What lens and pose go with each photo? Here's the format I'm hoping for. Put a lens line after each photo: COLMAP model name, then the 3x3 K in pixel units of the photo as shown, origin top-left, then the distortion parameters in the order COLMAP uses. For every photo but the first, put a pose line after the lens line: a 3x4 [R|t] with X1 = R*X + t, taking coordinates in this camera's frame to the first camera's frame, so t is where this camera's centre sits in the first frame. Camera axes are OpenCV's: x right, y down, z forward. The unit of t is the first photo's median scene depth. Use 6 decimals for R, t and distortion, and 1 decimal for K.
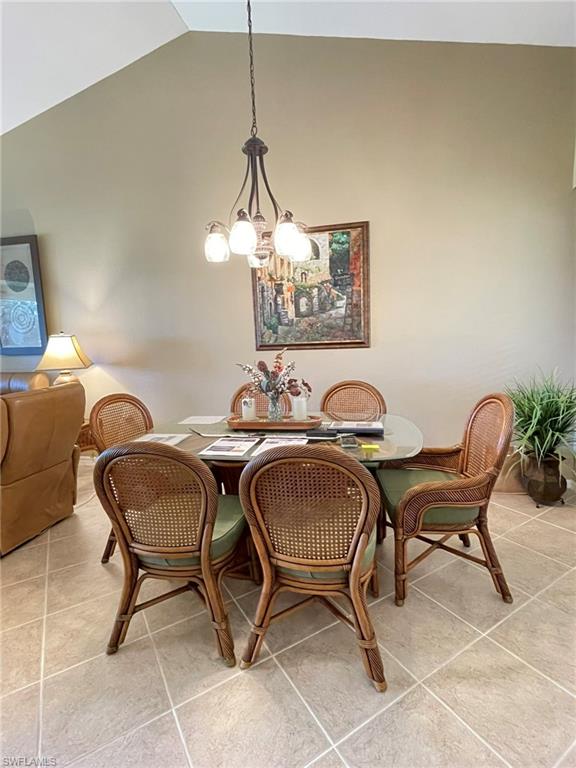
lens RADIAL K [[378.8, 0, 288.0], [0, 378.8, 384.0], [0, 0, 1]] dist [0.001342, -0.000007]
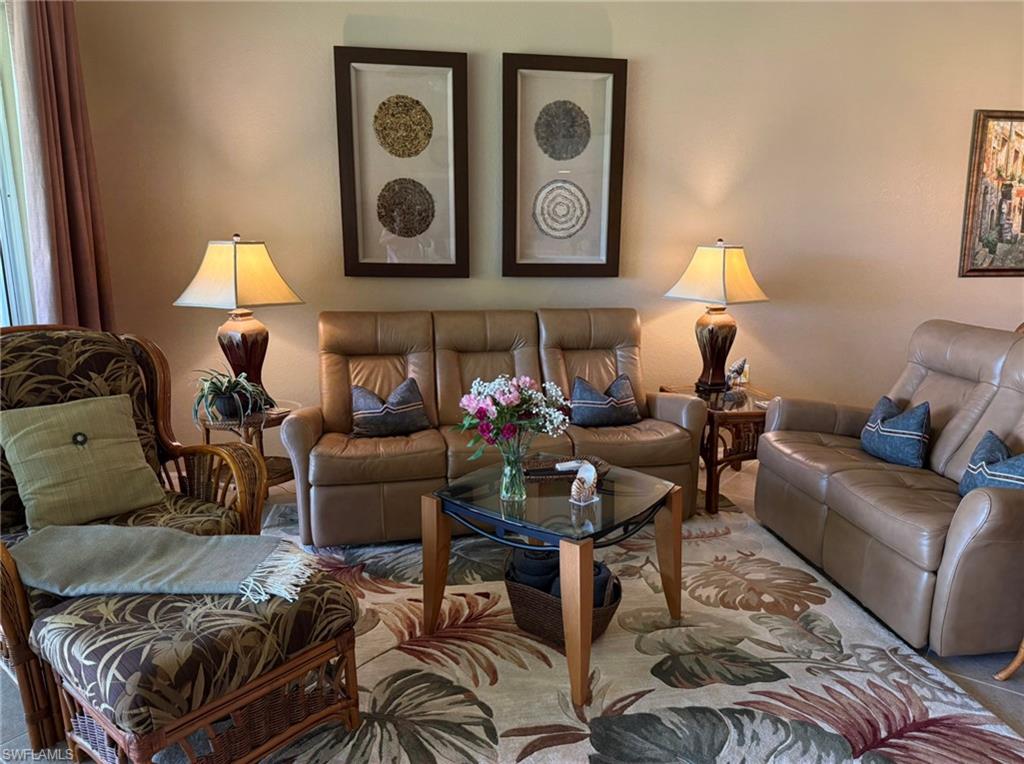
lens RADIAL K [[715.4, 0, 512.0], [0, 715.4, 382.0], [0, 0, 1]] dist [0.071431, -0.092866]
pose [[0.921556, -0.038473, 0.386334, -1.468989], [0.016569, 0.998069, 0.059868, 0.013376], [-0.387891, -0.048771, 0.920414, 0.079117]]
